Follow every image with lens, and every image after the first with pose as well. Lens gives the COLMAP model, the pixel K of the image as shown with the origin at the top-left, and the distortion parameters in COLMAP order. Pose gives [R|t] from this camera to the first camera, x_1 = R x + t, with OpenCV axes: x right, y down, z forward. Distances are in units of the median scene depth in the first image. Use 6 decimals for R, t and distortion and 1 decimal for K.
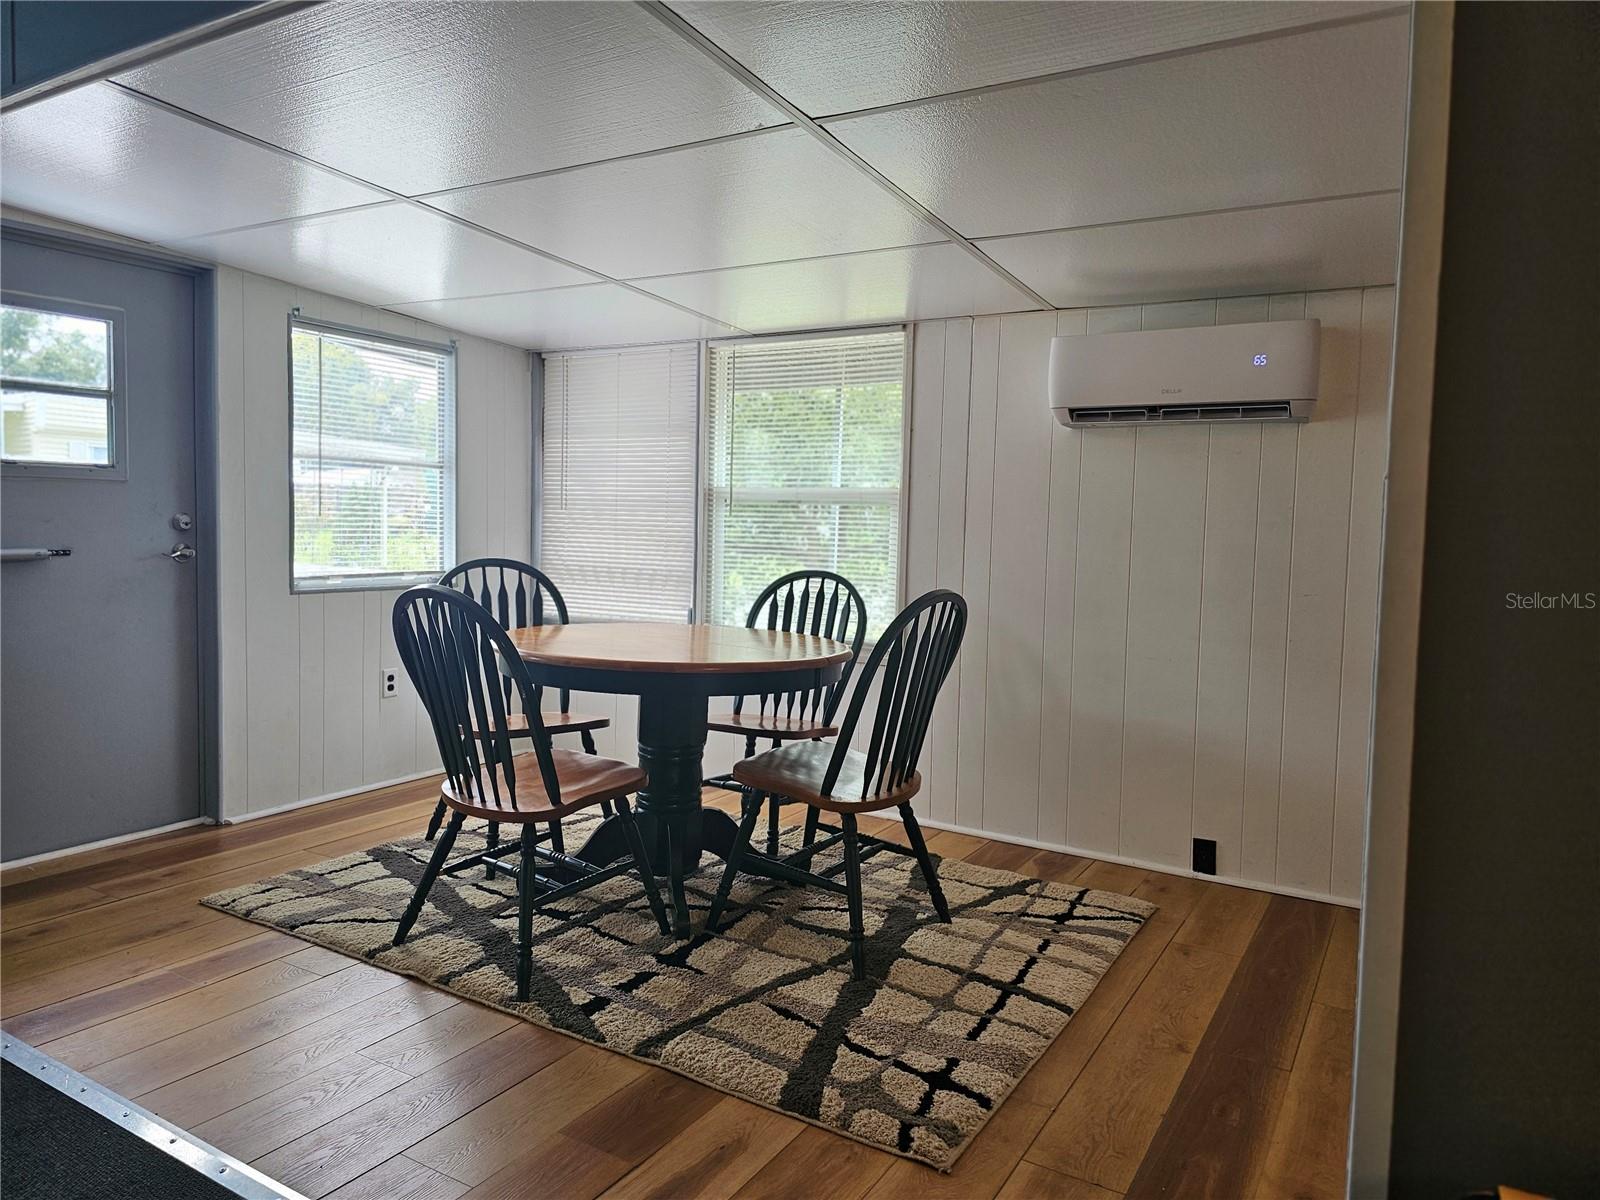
lens RADIAL K [[1084.6, 0, 790.0], [0, 1084.6, 573.3], [0, 0, 1]] dist [0.076502, -0.073631]
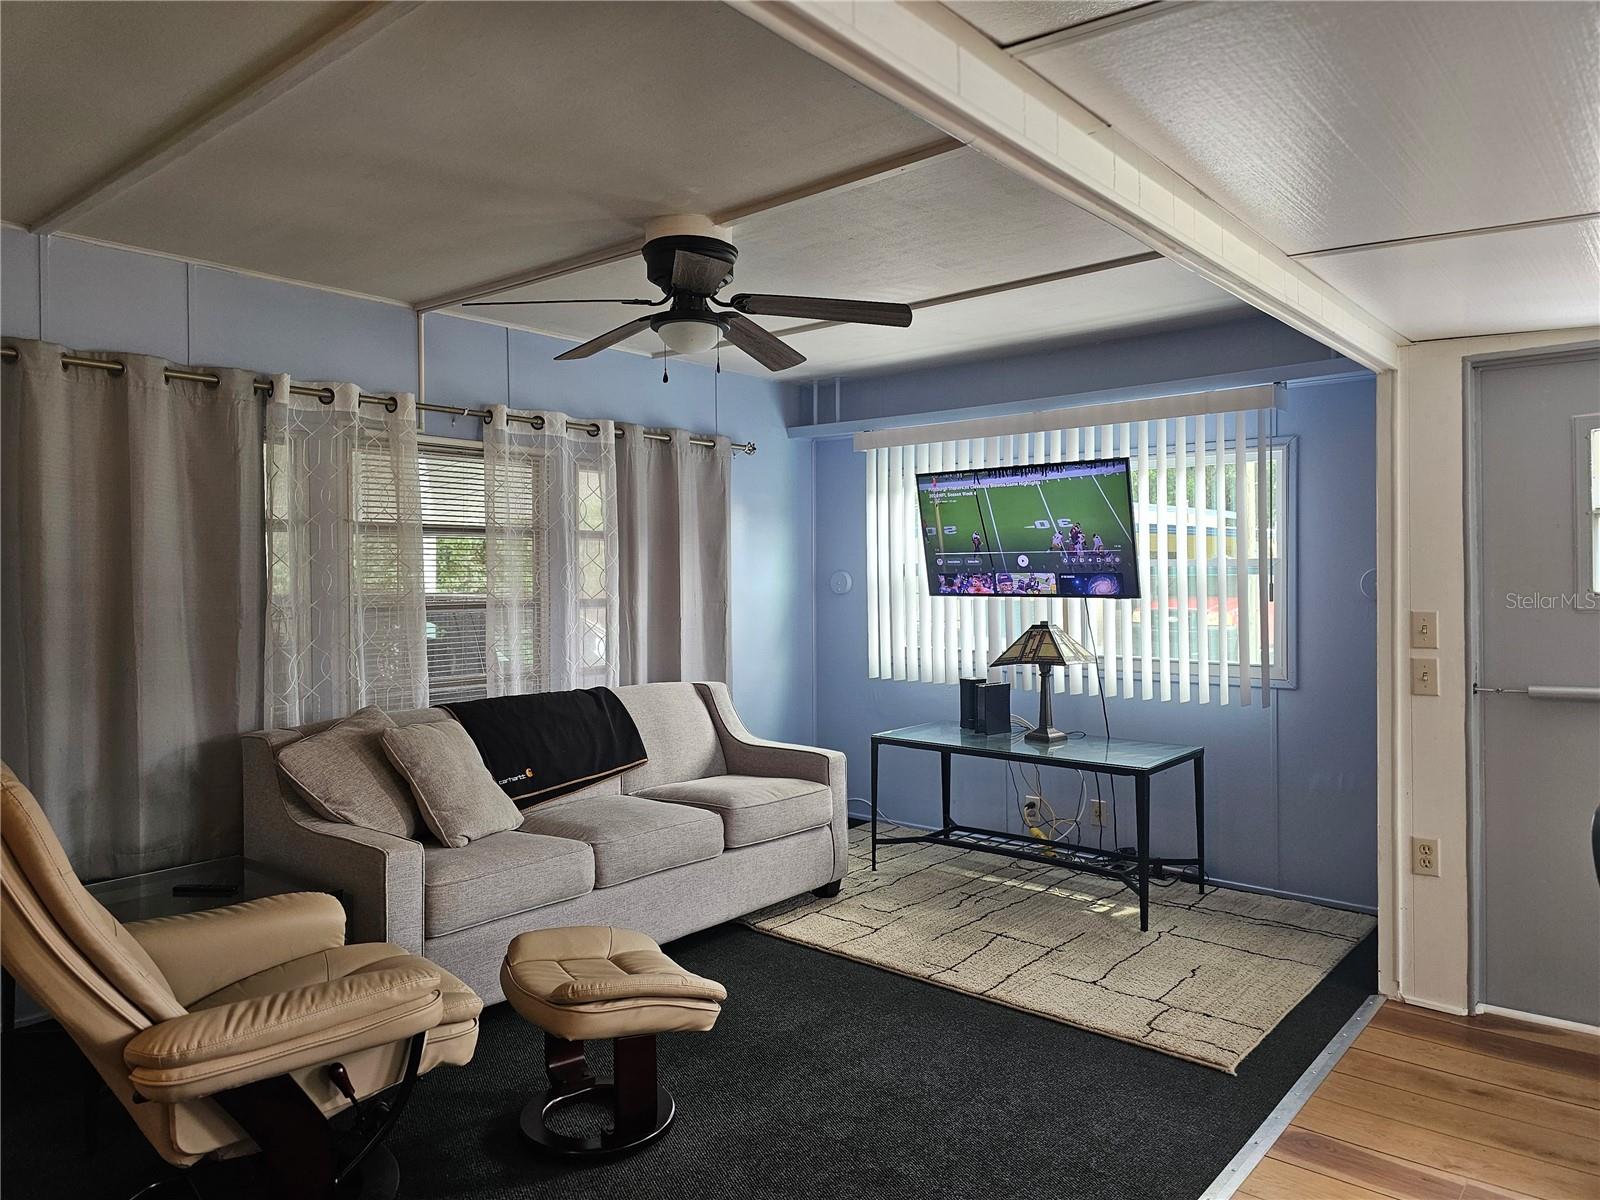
lens RADIAL K [[1084.6, 0, 790.0], [0, 1084.6, 573.3], [0, 0, 1]] dist [0.076502, -0.073631]
pose [[-0.155624, -0.024048, -0.987524, 0.338371], [-0.055699, 0.998327, -0.015534, -0.069494], [0.986245, 0.052587, -0.156703, 0.492995]]
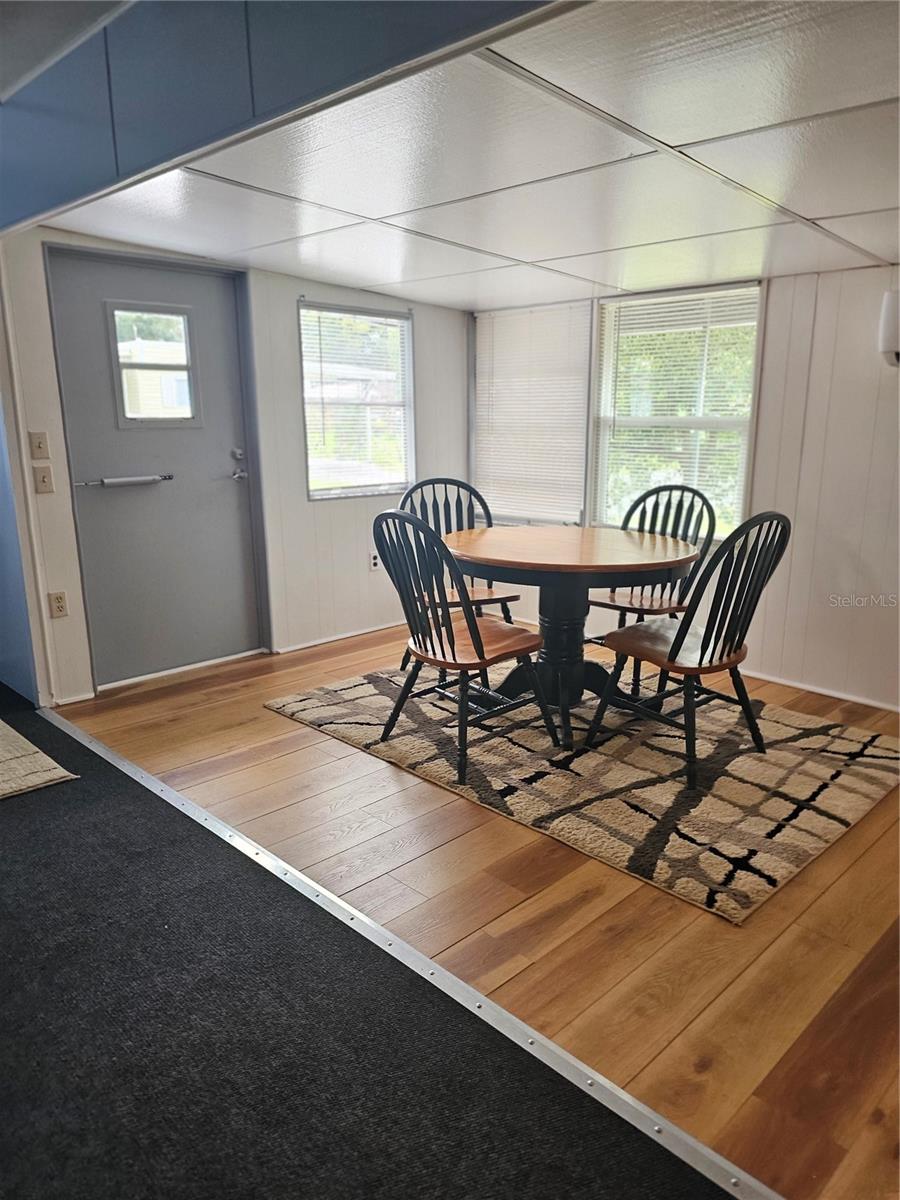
lens RADIAL K [[826.4, 0, 488.3], [0, 826.4, 602.9], [0, 0, 1]] dist [0.118178, -0.145861]
pose [[0.976933, 0.030268, -0.211391, 0.024915], [0.005799, 0.985779, 0.167949, -0.044336], [0.213468, -0.165301, 0.962864, -0.052486]]
